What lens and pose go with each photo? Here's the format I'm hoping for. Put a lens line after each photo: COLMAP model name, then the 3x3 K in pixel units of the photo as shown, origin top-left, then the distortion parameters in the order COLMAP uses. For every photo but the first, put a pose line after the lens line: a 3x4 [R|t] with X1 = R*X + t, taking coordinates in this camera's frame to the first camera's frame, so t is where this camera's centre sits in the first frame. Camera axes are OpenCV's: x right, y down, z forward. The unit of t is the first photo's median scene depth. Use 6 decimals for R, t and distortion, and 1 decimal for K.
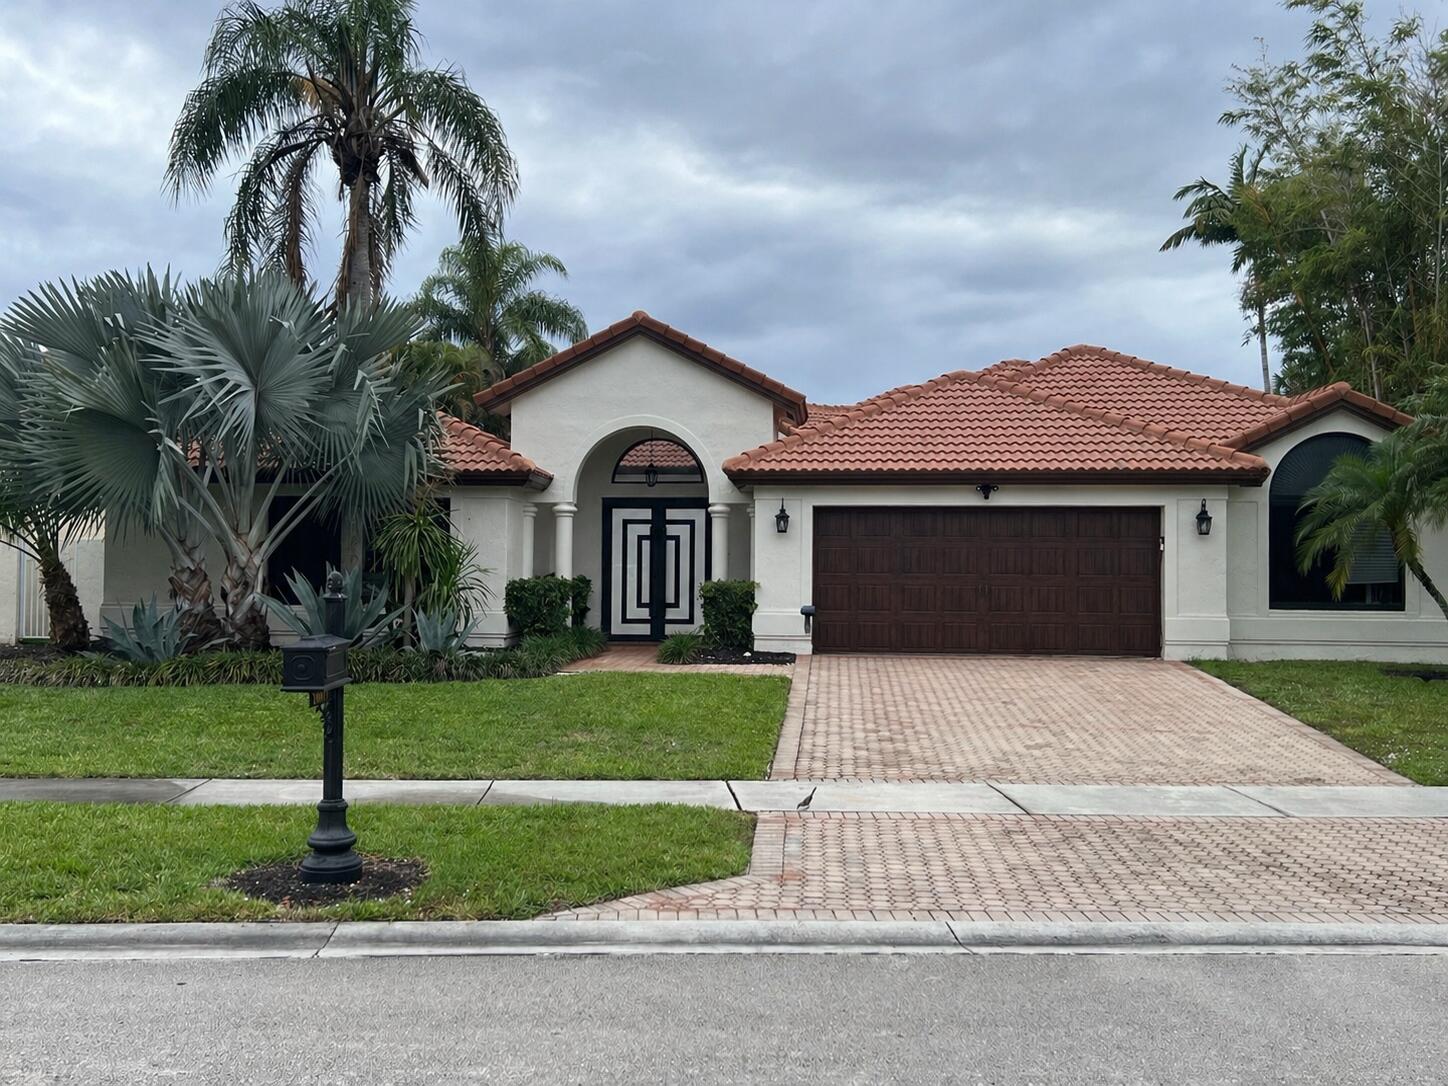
lens RADIAL K [[1080.9, 0, 720.7], [0, 1080.9, 546.4], [0, 0, 1]] dist [0.071778, -0.089353]
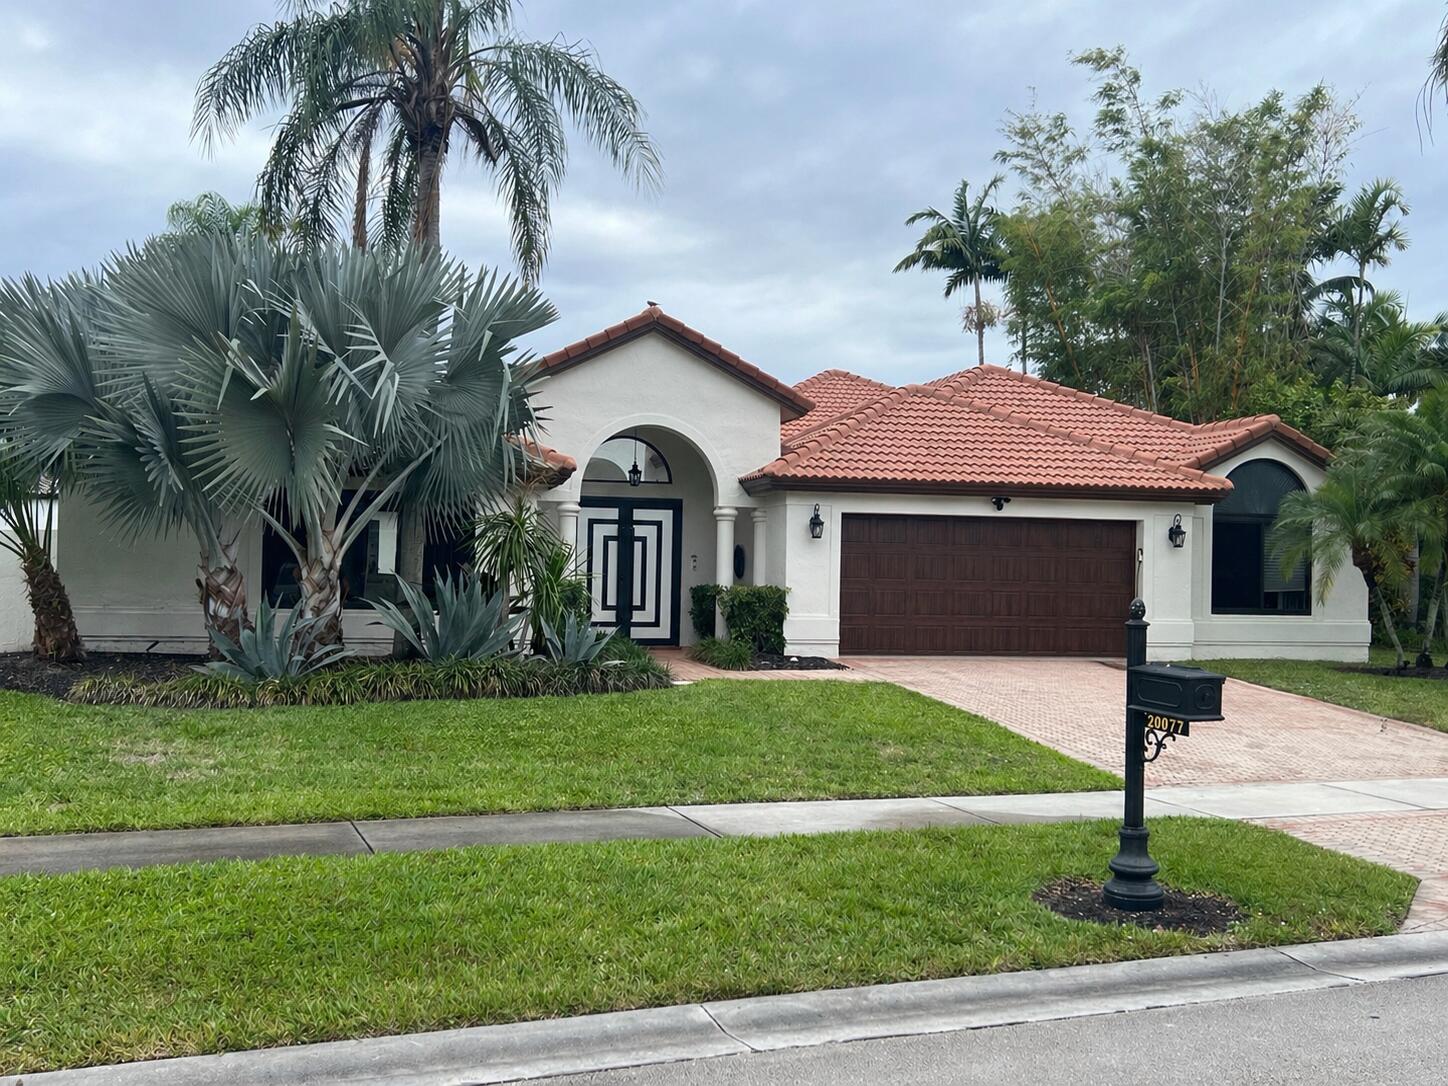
lens RADIAL K [[1090.8, 0, 724.0], [0, 1090.8, 543.0], [0, 0, 1]] dist [0.082846, -0.077397]
pose [[0.965530, 0.017059, 0.259731, -0.279631], [-0.017375, 0.999848, -0.001077, -0.005398], [-0.259710, -0.003472, 0.965680, 0.034474]]
